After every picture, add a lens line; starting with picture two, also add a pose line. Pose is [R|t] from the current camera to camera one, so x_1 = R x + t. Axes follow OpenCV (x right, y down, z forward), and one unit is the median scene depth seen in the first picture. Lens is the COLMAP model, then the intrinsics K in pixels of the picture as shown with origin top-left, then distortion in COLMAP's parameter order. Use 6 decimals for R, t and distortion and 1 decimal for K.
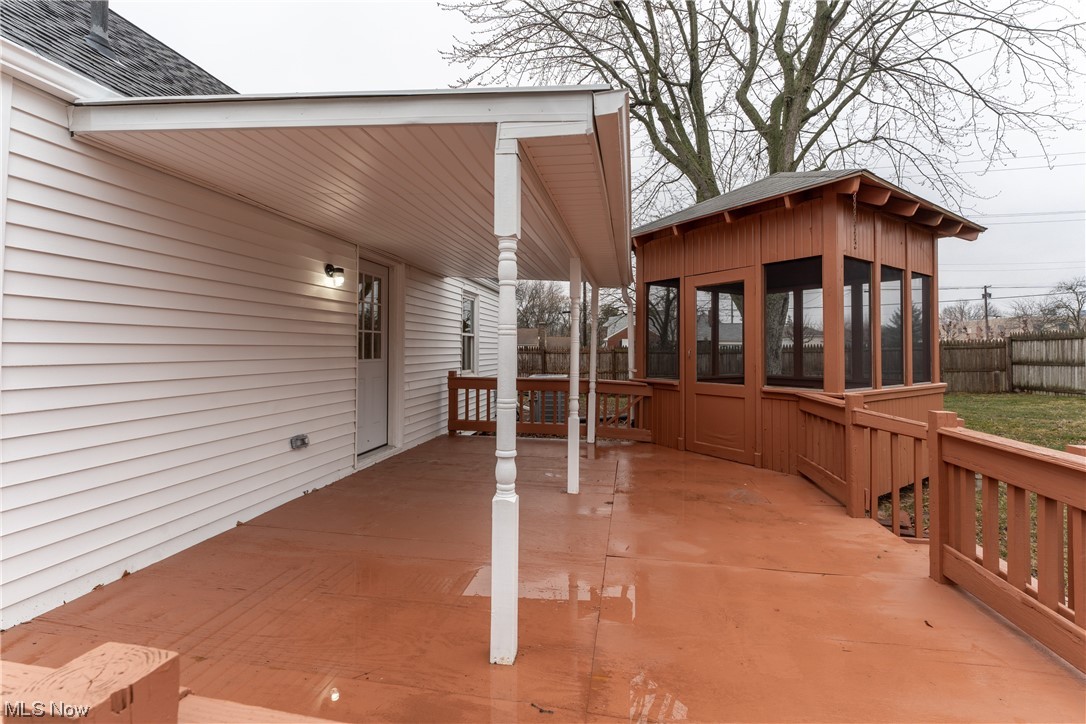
lens RADIAL K [[477.6, 0, 543.7], [0, 477.6, 344.1], [0, 0, 1]] dist [0.000344, 0.000012]
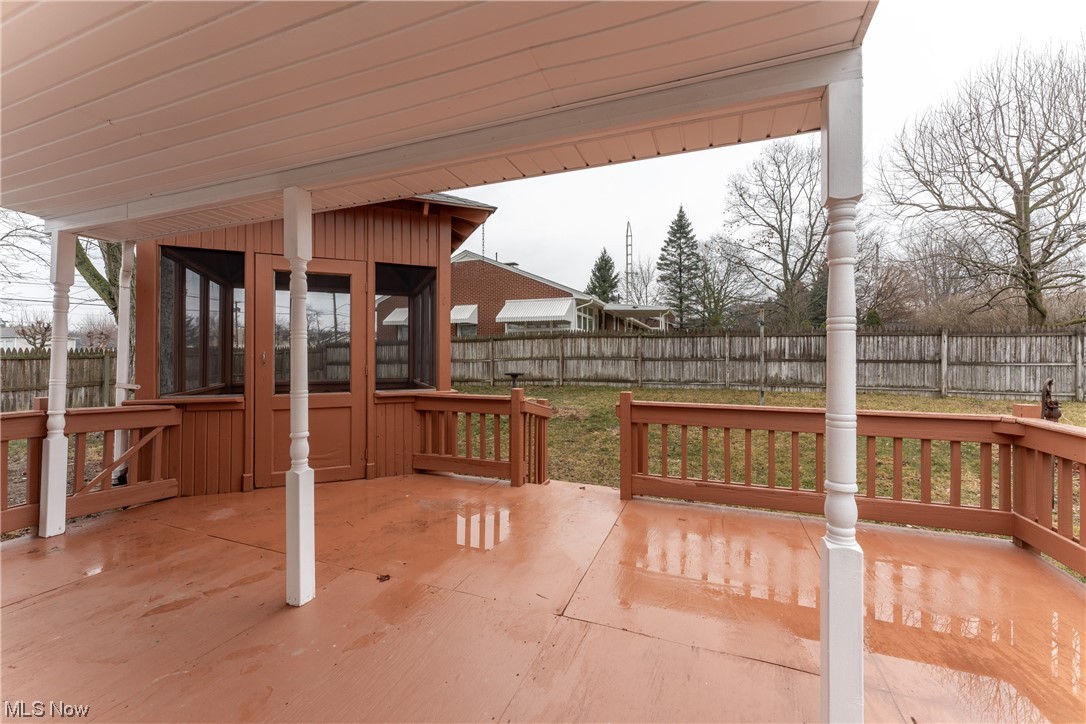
lens RADIAL K [[435.2, 0, 543.0], [0, 435.2, 362.0], [0, 0, 1]] dist [-0.000451, -0.000173]
pose [[0.190263, -0.017479, 0.981577, -0.294077], [-0.011628, 0.999731, 0.020056, 0.008412], [-0.981664, -0.015230, 0.190009, 0.469651]]
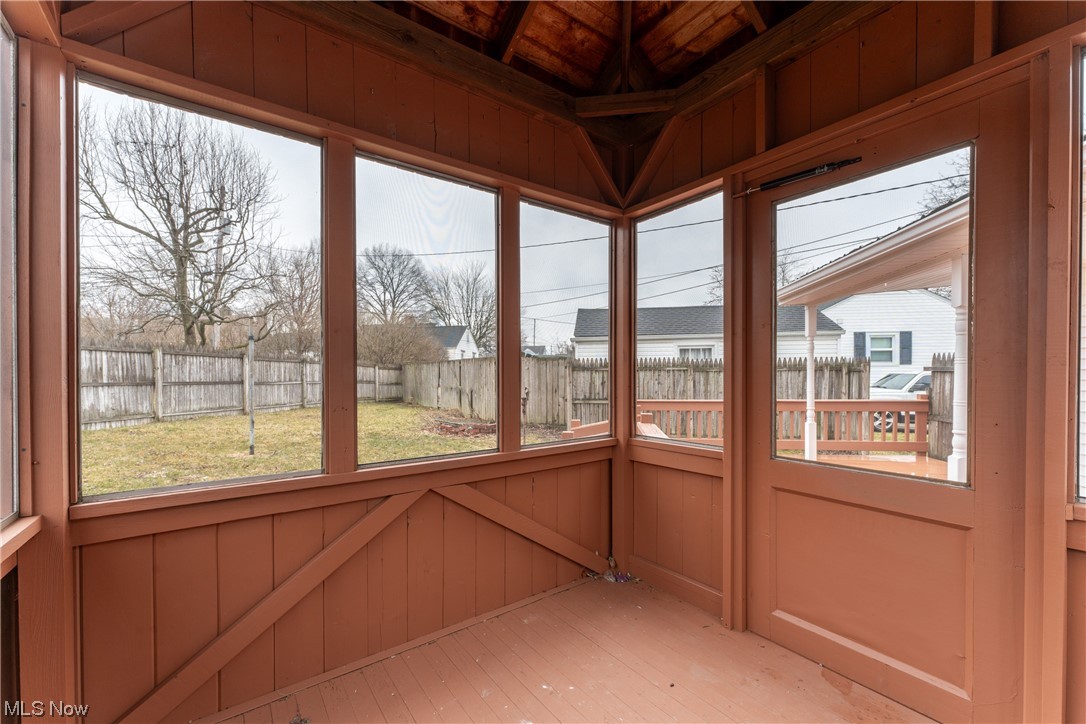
lens RADIAL K [[437.8, 0, 538.0], [0, 437.8, 378.9], [0, 0, 1]] dist [0.001325, 0.000171]
pose [[-0.999860, 0.003007, -0.016464, 0.583411], [0.003026, 0.999995, -0.001183, 0.016001], [0.016460, -0.001233, -0.999864, 1.293980]]
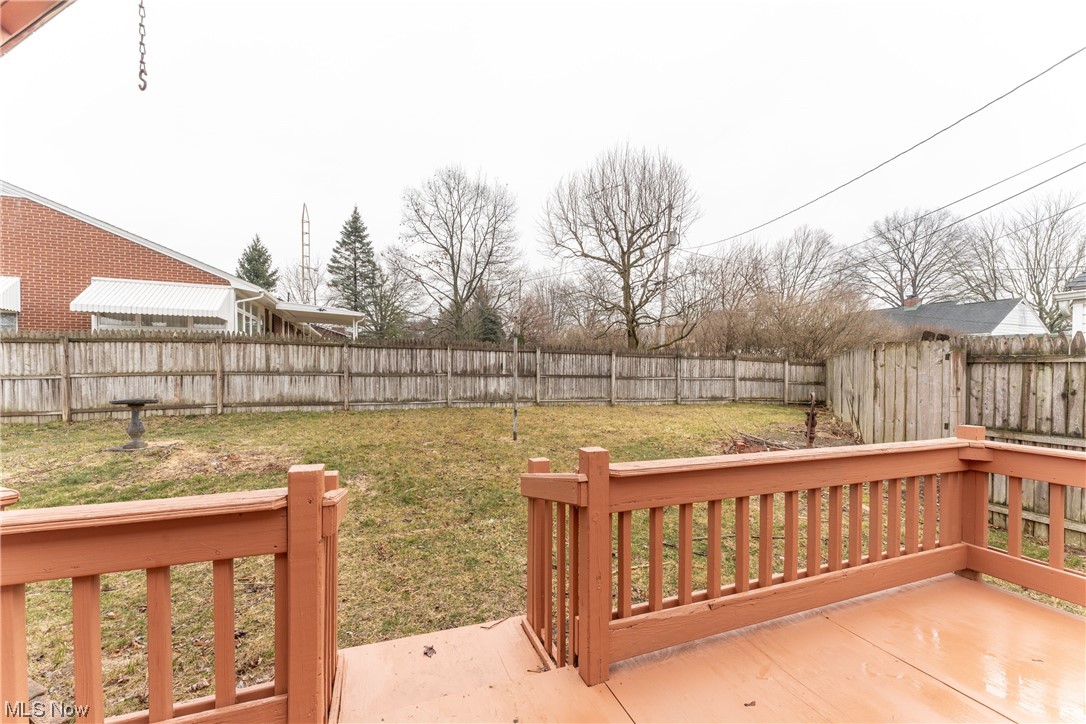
lens RADIAL K [[437.8, 0, 538.0], [0, 437.8, 378.9], [0, 0, 1]] dist [0.001325, 0.000171]
pose [[-0.512520, -0.021337, 0.858410, 0.131676], [-0.018414, 0.999734, 0.013856, 0.012499], [-0.858478, -0.008705, -0.512777, 0.662398]]
